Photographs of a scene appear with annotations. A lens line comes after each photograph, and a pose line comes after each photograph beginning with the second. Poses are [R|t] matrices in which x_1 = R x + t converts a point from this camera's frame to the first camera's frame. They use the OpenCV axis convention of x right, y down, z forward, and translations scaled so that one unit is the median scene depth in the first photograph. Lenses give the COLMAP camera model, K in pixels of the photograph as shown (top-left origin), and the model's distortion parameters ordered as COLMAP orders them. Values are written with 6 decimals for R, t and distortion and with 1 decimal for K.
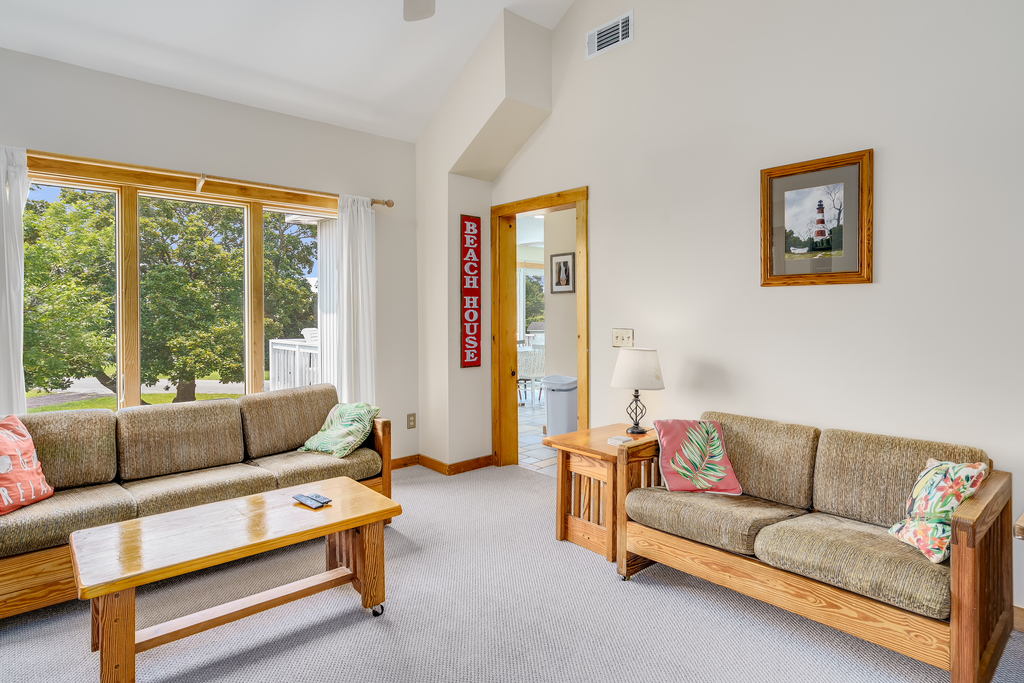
lens RADIAL K [[561.6, 0, 494.6], [0, 561.6, 324.3], [0, 0, 1]] dist [-0.002232, -0.000108]
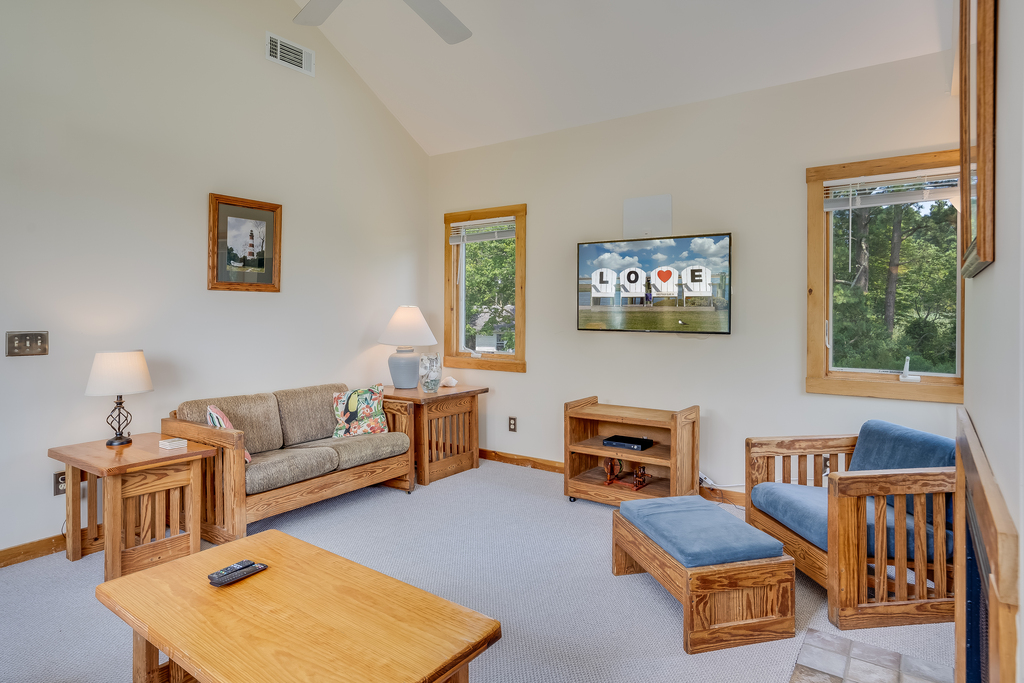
lens RADIAL K [[598.7, 0, 521.7], [0, 598.7, 320.0], [0, 0, 1]] dist [0.005373, 0.001562]
pose [[-0.258162, -0.015168, 0.965983, -1.011396], [0.011994, 0.999749, 0.018903, -0.019801], [-0.966027, 0.016466, -0.257915, 0.738409]]
